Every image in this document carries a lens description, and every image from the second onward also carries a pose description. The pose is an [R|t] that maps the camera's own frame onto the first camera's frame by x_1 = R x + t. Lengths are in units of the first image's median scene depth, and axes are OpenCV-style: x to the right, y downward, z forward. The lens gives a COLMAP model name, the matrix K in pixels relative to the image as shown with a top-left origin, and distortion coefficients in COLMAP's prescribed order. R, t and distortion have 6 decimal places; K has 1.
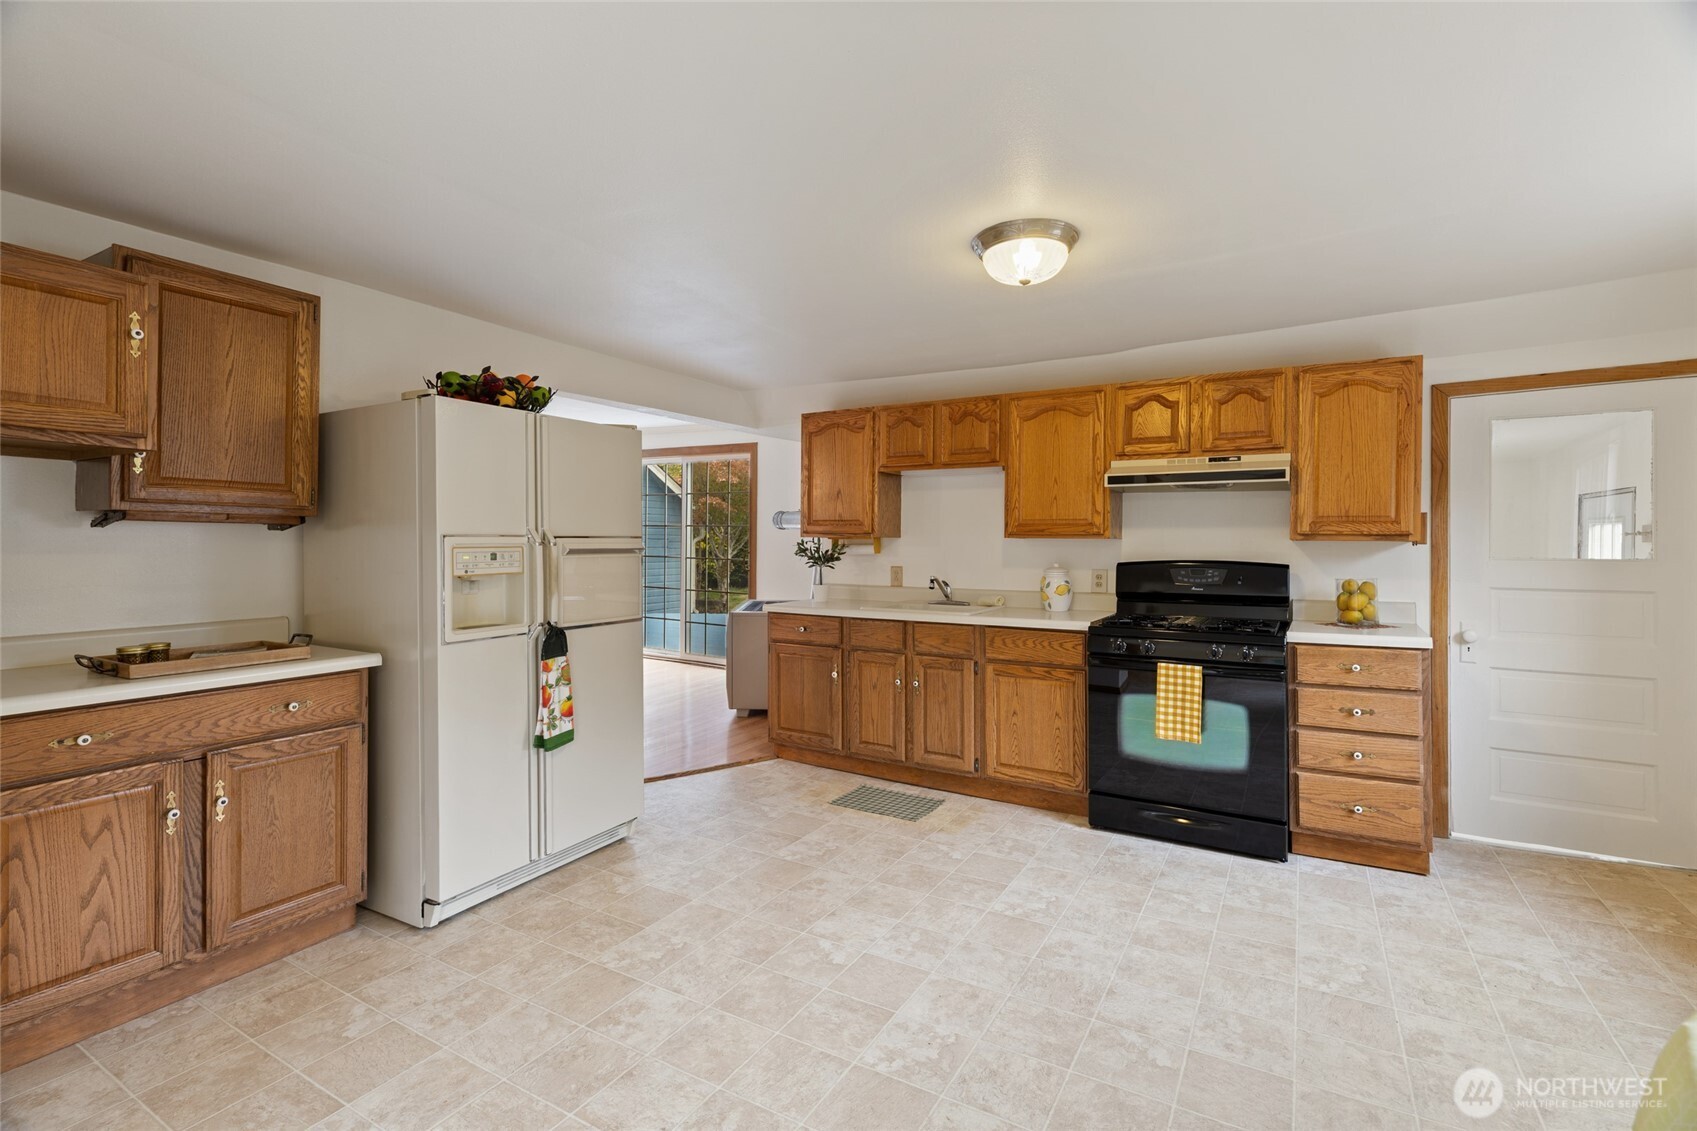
lens RADIAL K [[758.5, 0, 853.2], [0, 758.5, 538.6], [0, 0, 1]] dist [0.001222, 0.000462]
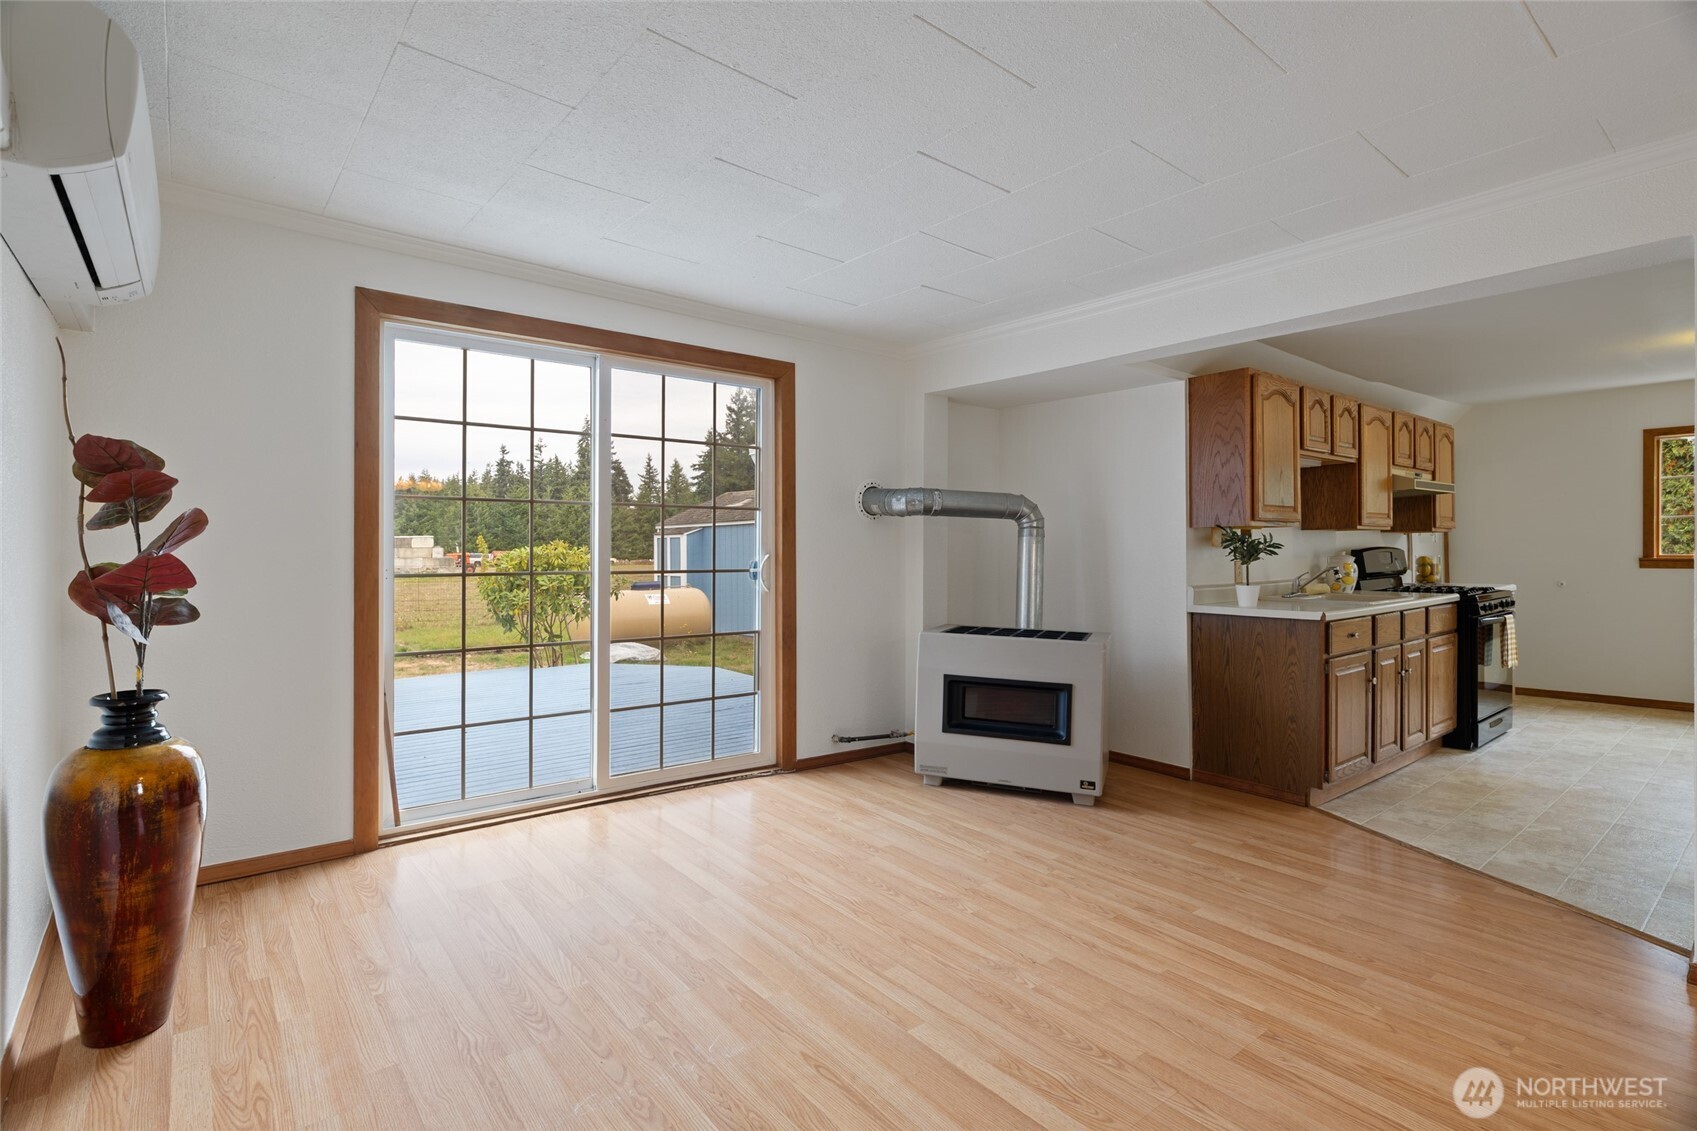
lens RADIAL K [[806.1, 0, 835.5], [0, 806.1, 545.3], [0, 0, 1]] dist [-0.002840, 0.000744]
pose [[0.360586, -0.000492, 0.932726, -1.379560], [0.001208, 0.999999, 0.000060, 0.021822], [-0.932725, 0.001105, 0.360586, 1.520390]]
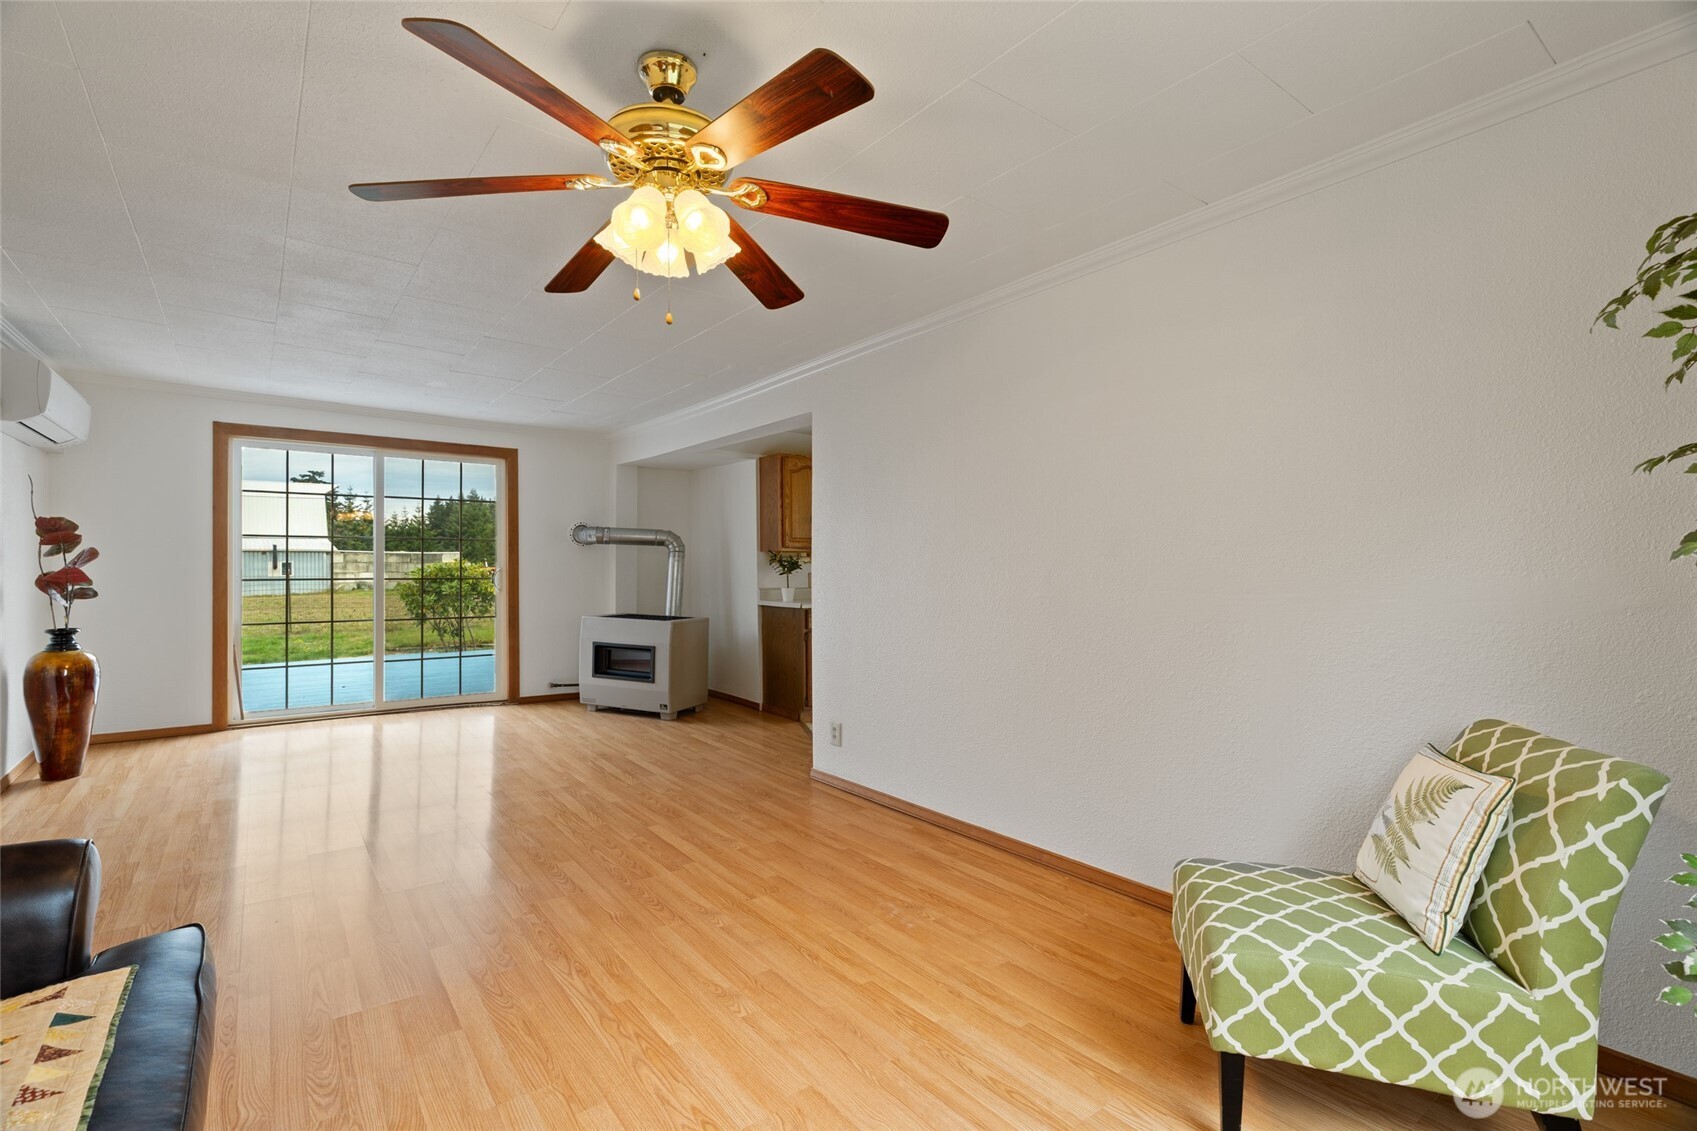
lens RADIAL K [[777.9, 0, 844.5], [0, 777.9, 558.5], [0, 0, 1]] dist [0.005146, -0.000060]
pose [[0.391480, 0.001403, 0.920185, -1.689942], [-0.000423, 0.999999, -0.001345, 0.014372], [-0.920186, 0.000137, 0.391480, 0.554957]]
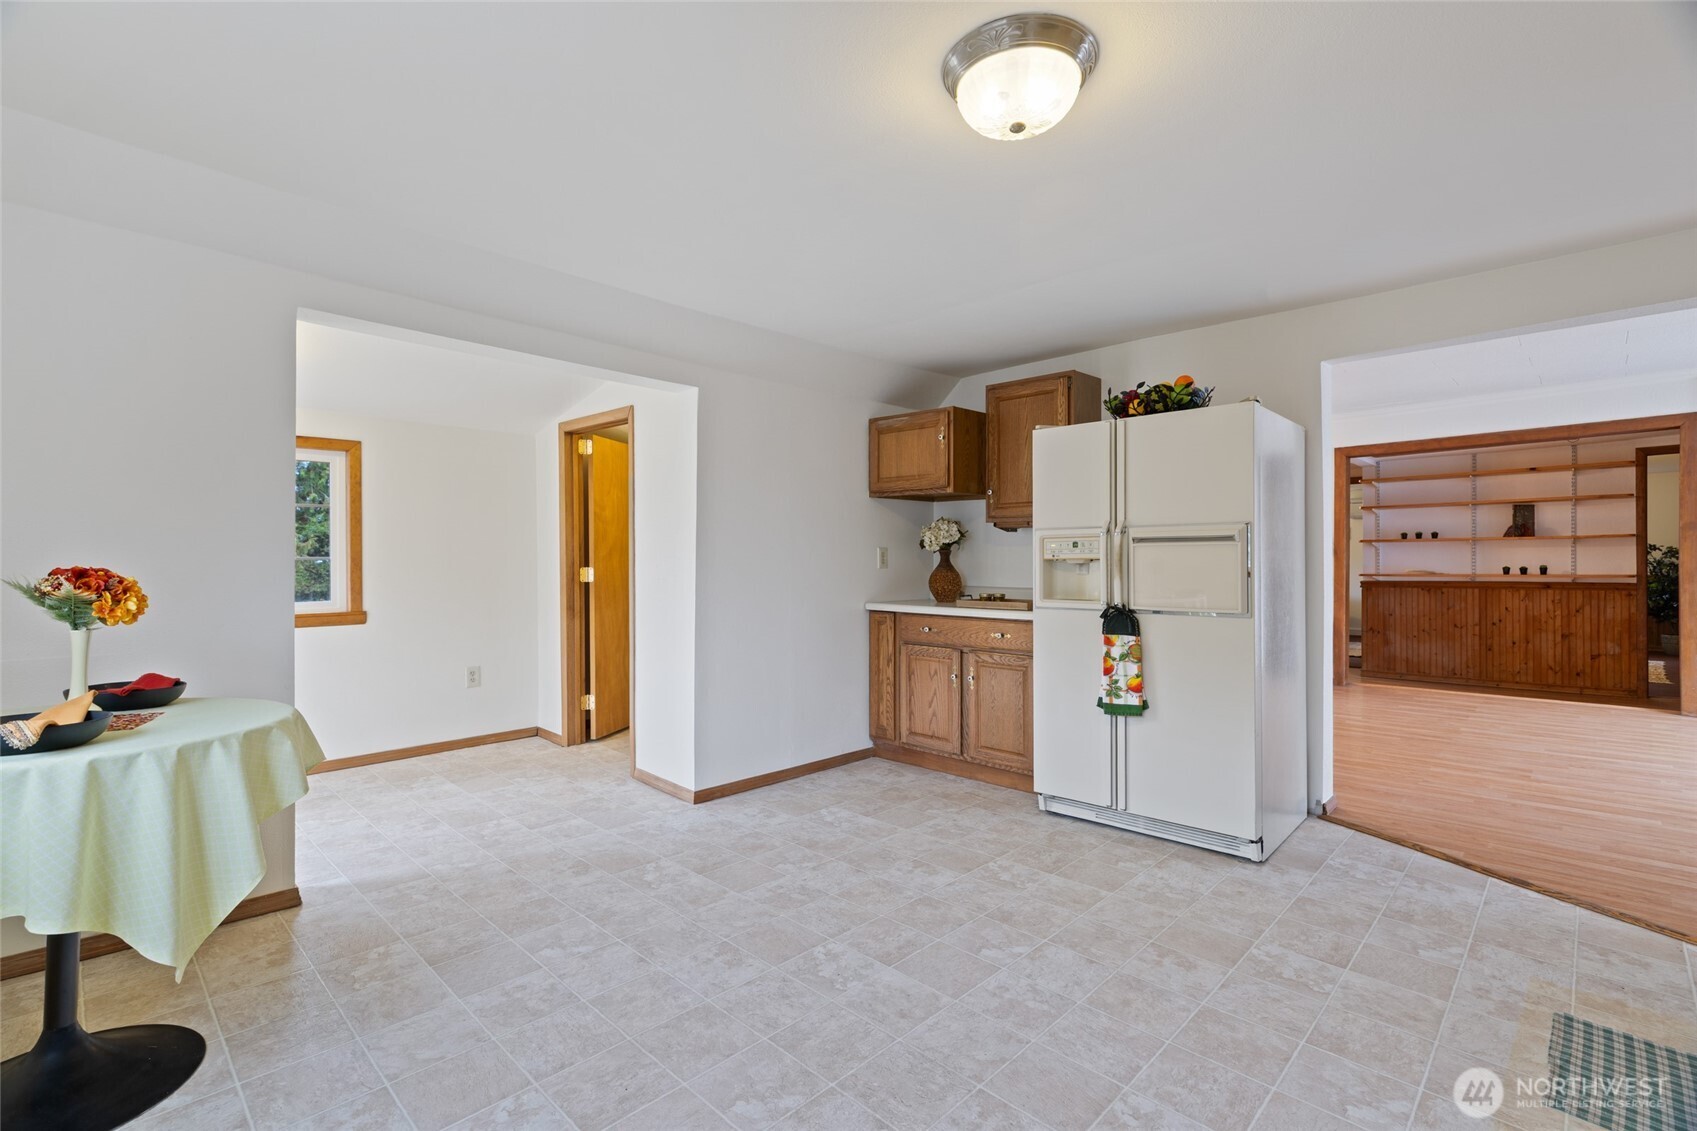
lens RADIAL K [[777.9, 0, 844.5], [0, 777.9, 558.5], [0, 0, 1]] dist [0.005146, -0.000060]
pose [[-0.237678, -0.004881, -0.971332, 0.667205], [0.004818, 0.999969, -0.006204, 0.040352], [0.971332, -0.006154, -0.237648, 0.715548]]
